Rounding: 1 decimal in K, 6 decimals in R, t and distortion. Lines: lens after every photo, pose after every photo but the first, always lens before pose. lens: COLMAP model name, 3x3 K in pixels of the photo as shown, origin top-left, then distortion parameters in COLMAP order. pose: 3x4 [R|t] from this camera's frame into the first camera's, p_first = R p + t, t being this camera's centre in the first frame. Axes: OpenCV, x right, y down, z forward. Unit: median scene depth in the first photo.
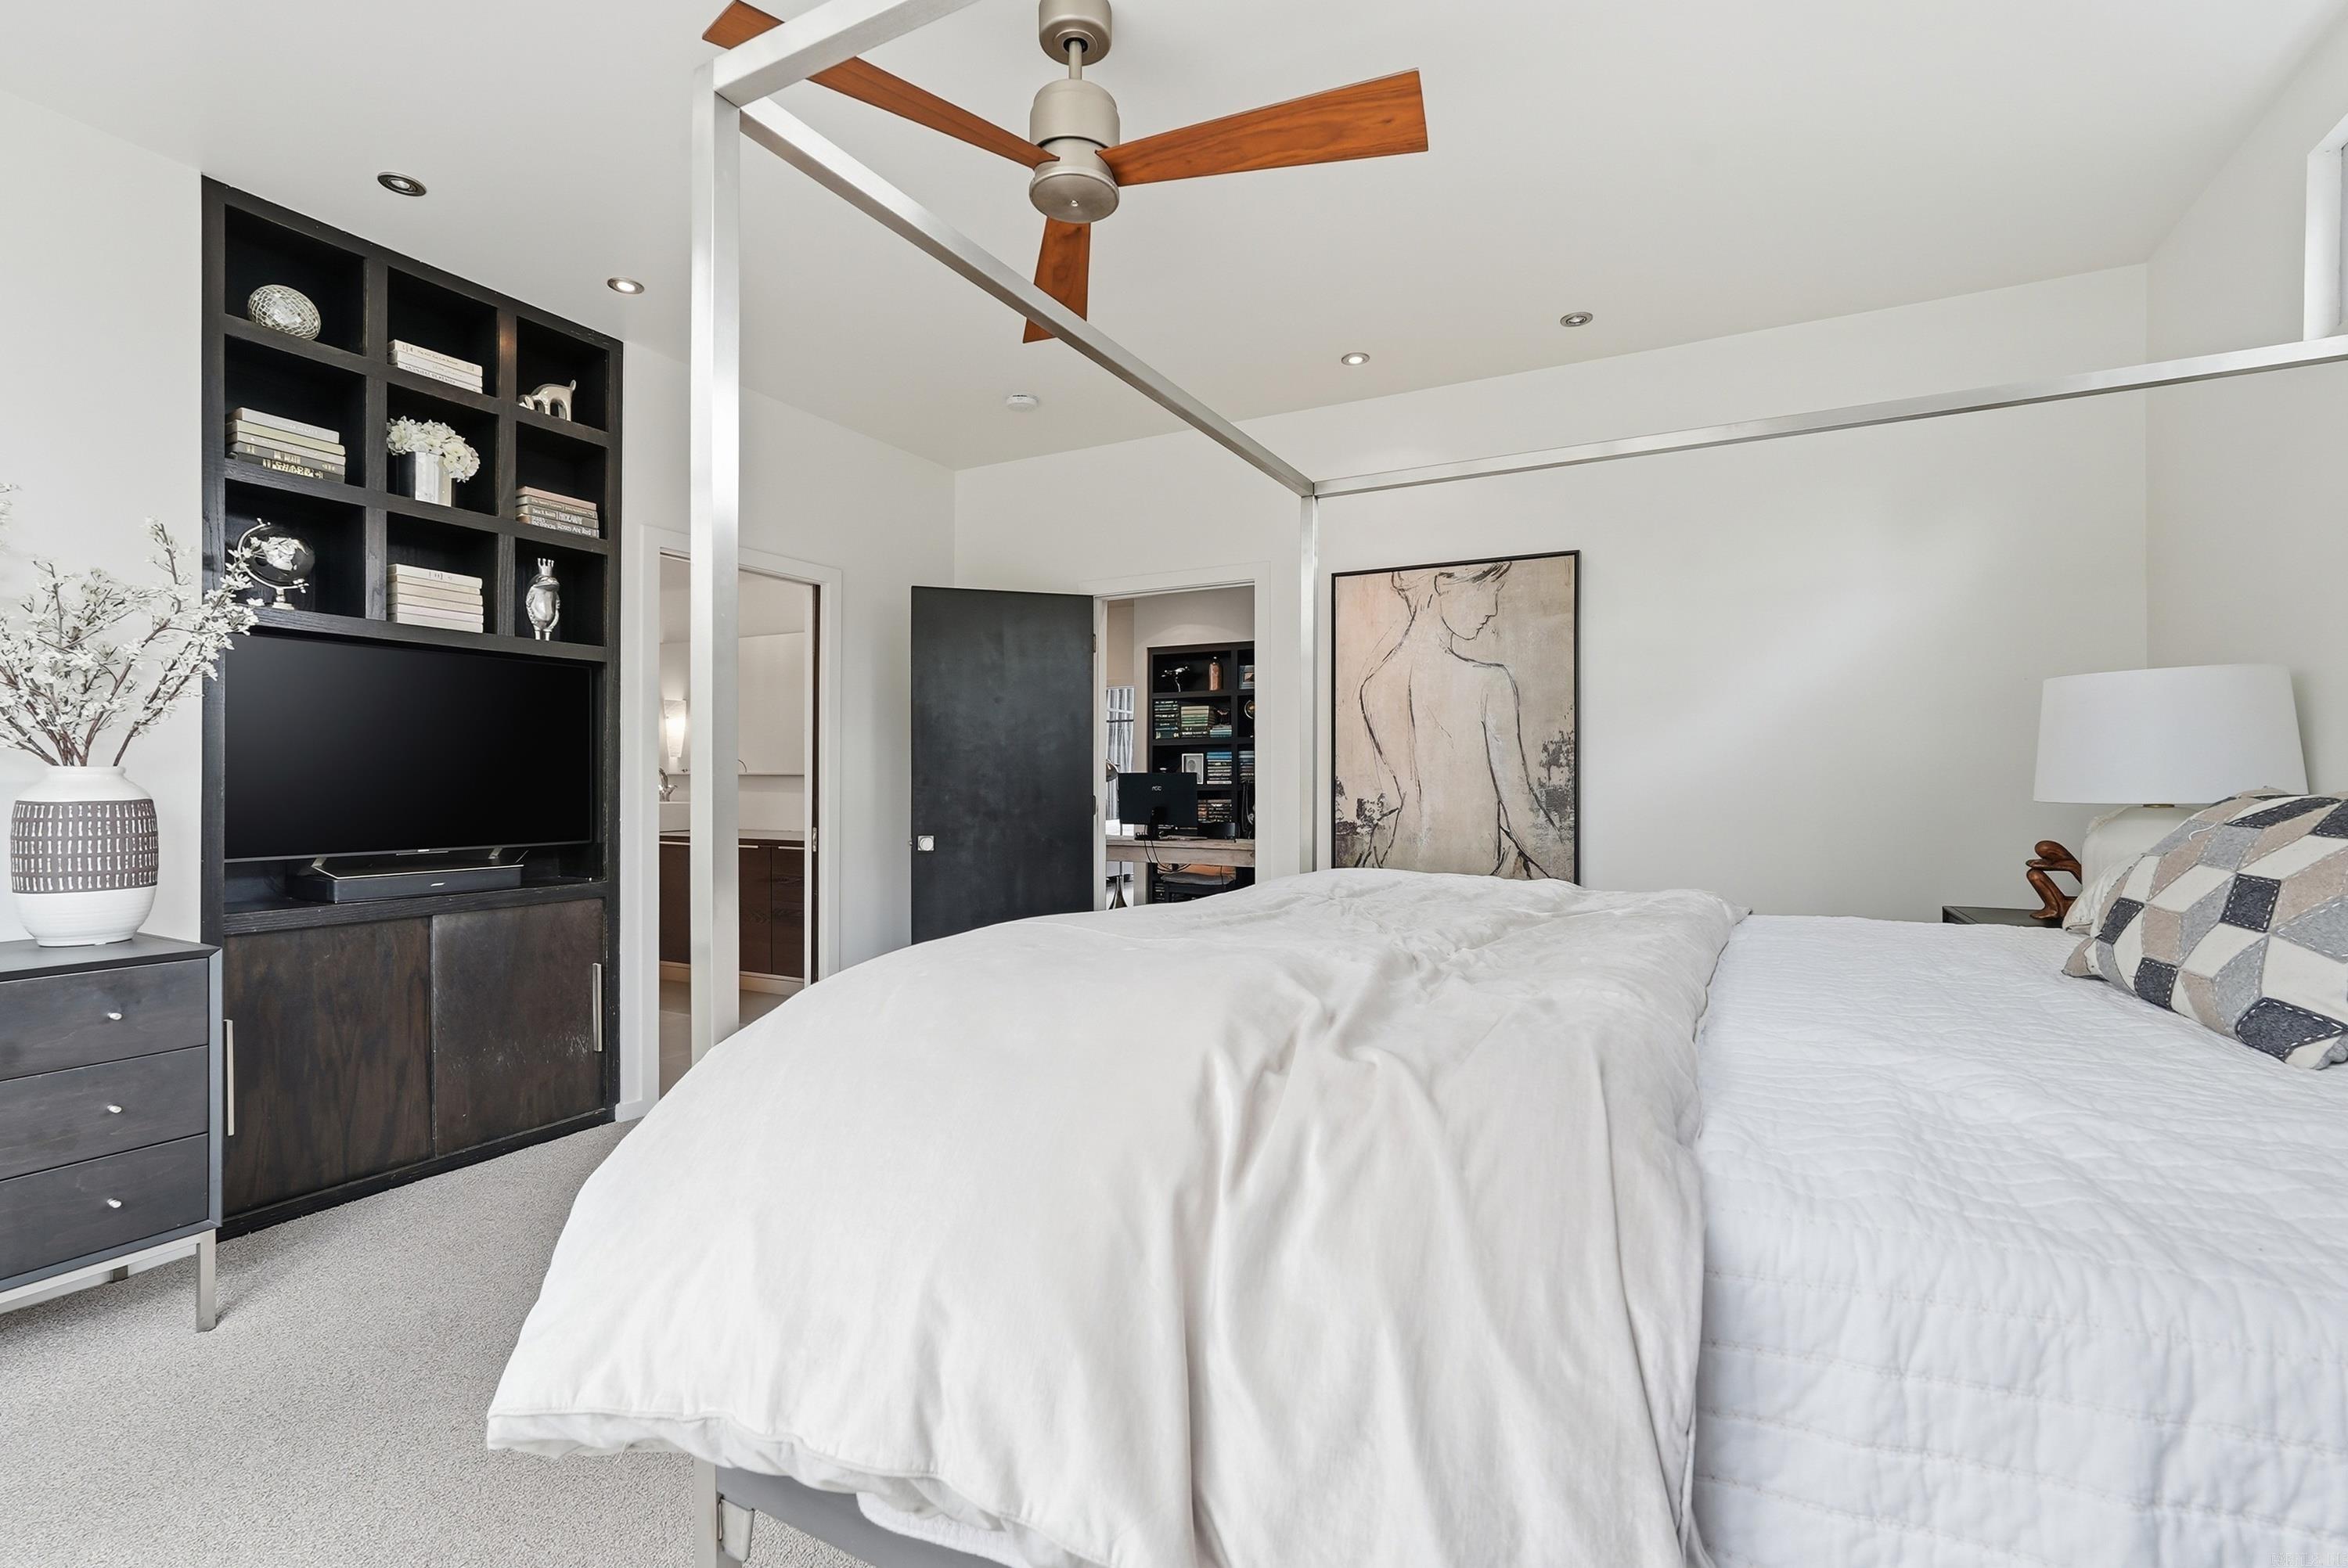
lens RADIAL K [[1049.3, 0, 1163.8], [0, 1049.3, 791.0], [0, 0, 1]] dist [-0.012857, 0.006334]
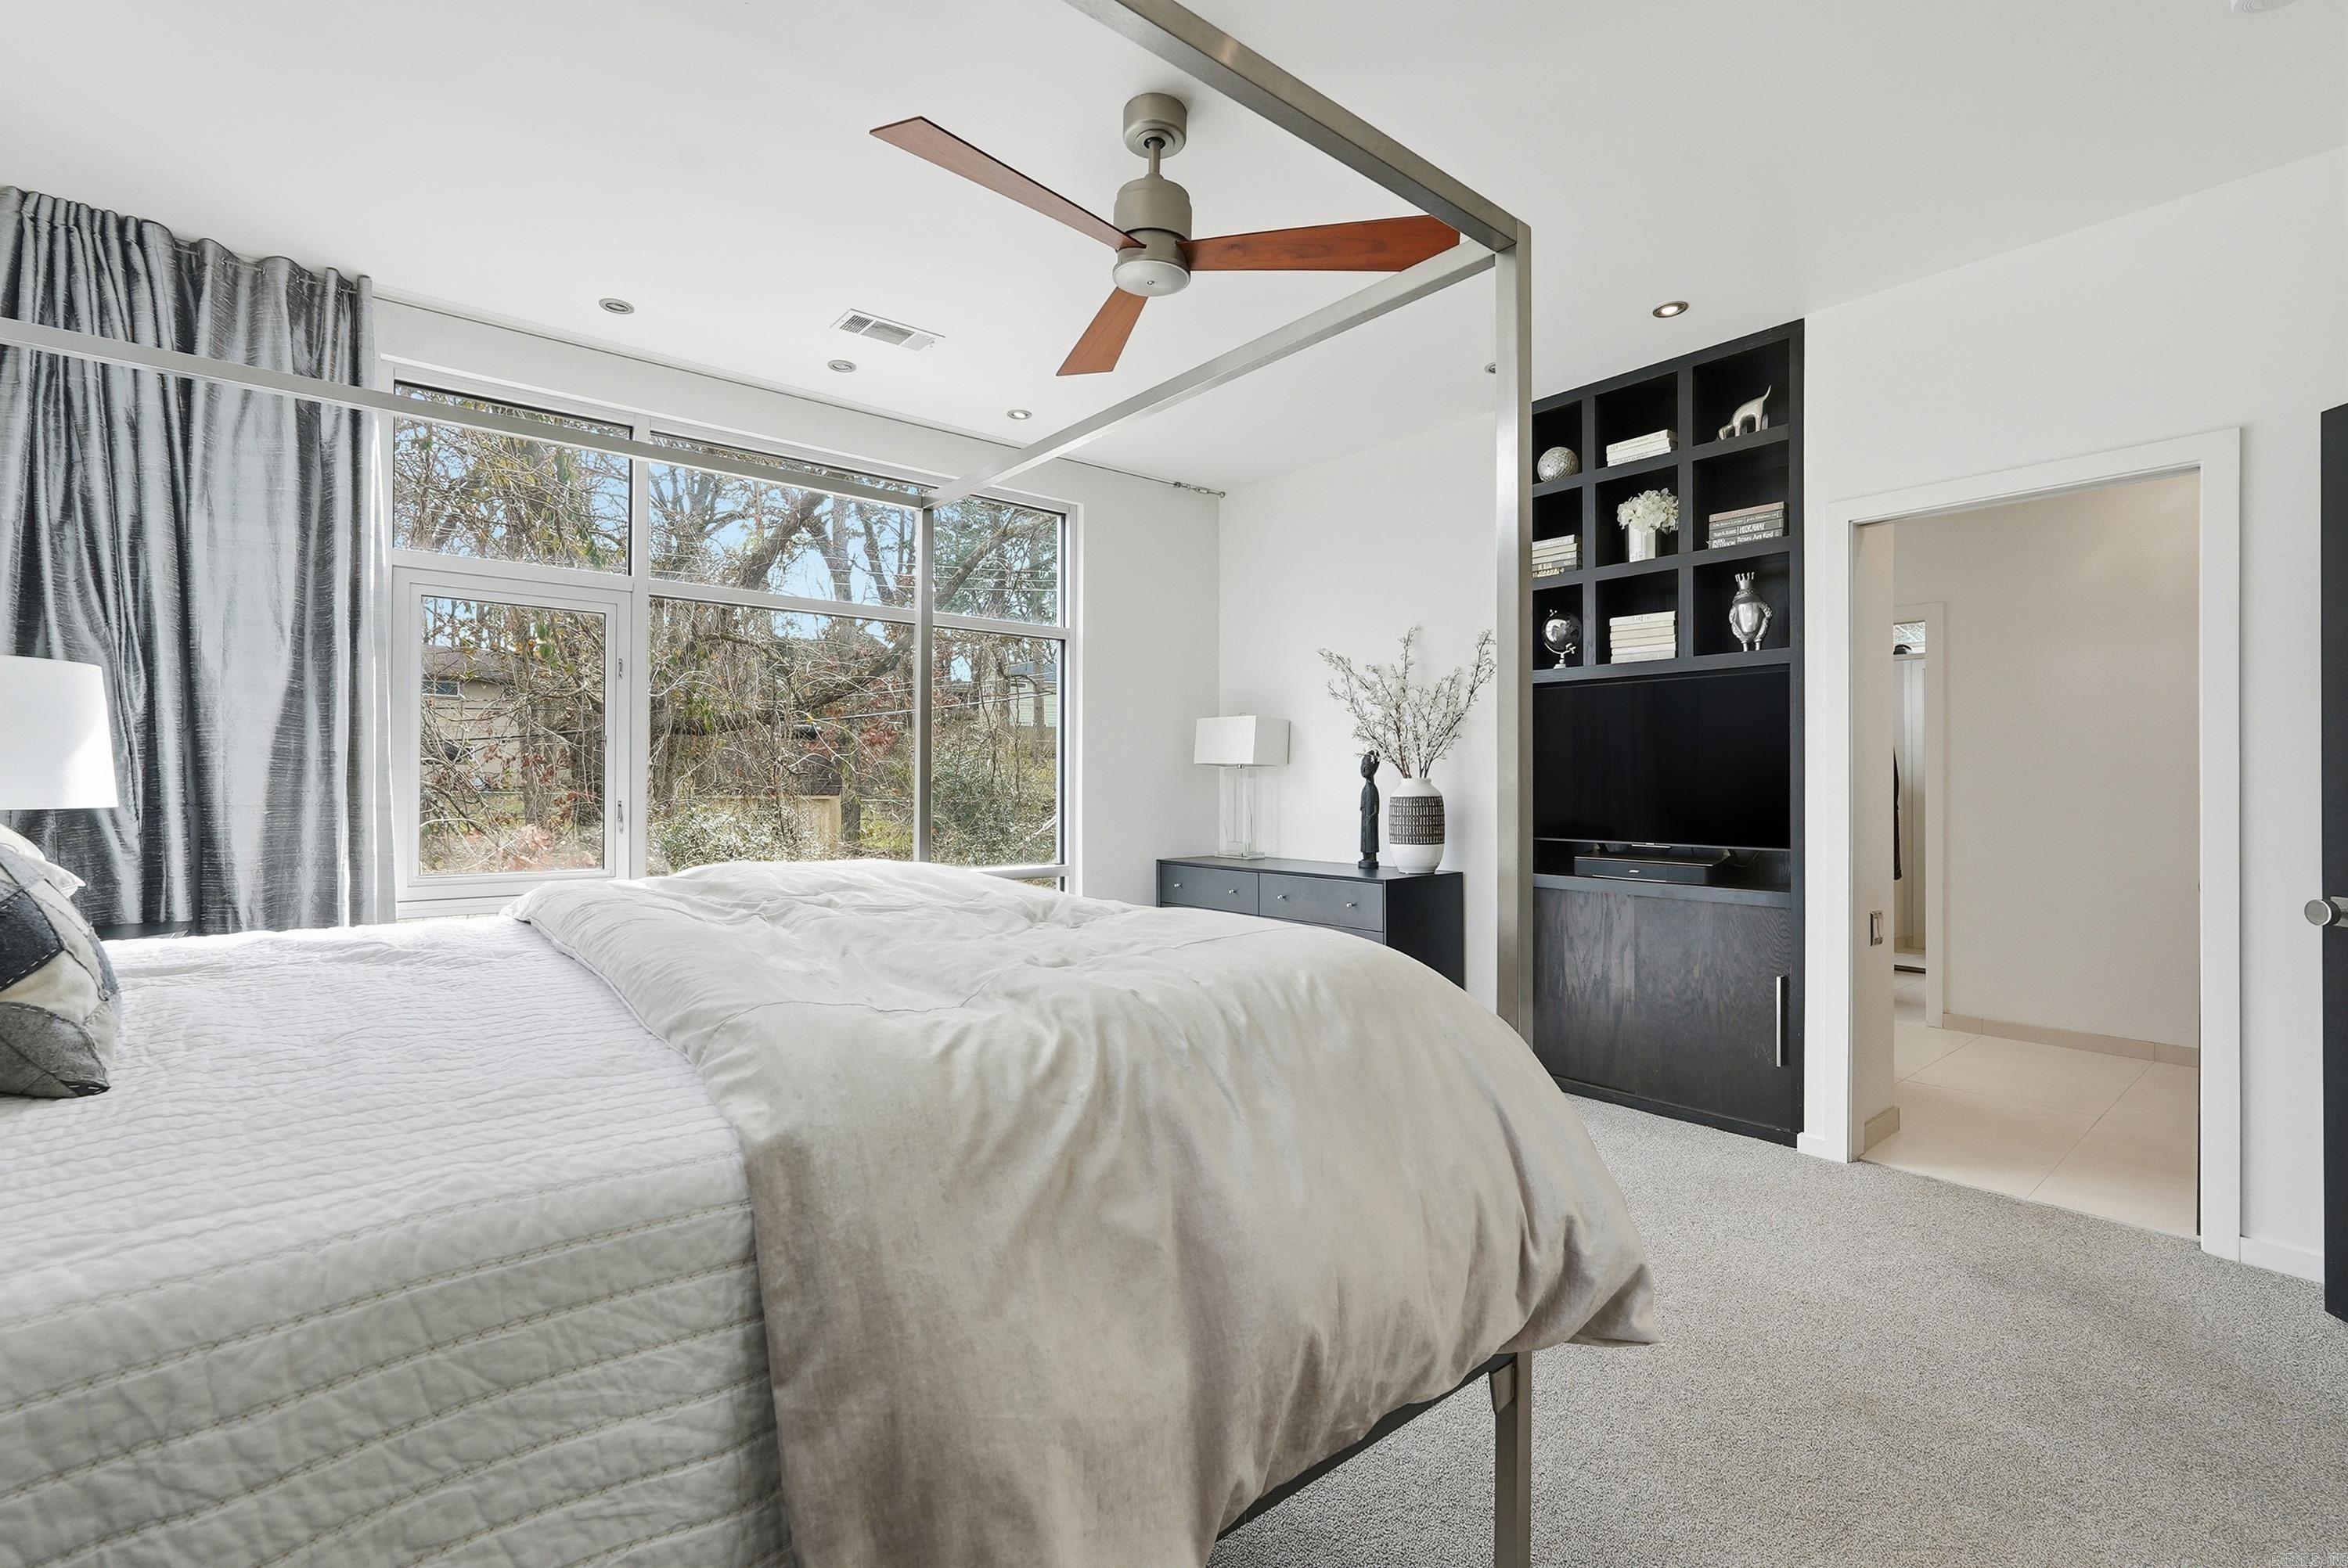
lens RADIAL K [[1049.3, 0, 1165.1], [0, 1049.3, 783.2], [0, 0, 1]] dist [-0.012857, 0.006334]
pose [[-0.377374, -0.001951, -0.926059, 0.609445], [-0.009654, 0.999952, 0.001827, -0.010474], [0.926010, 0.009630, -0.377375, 0.894008]]
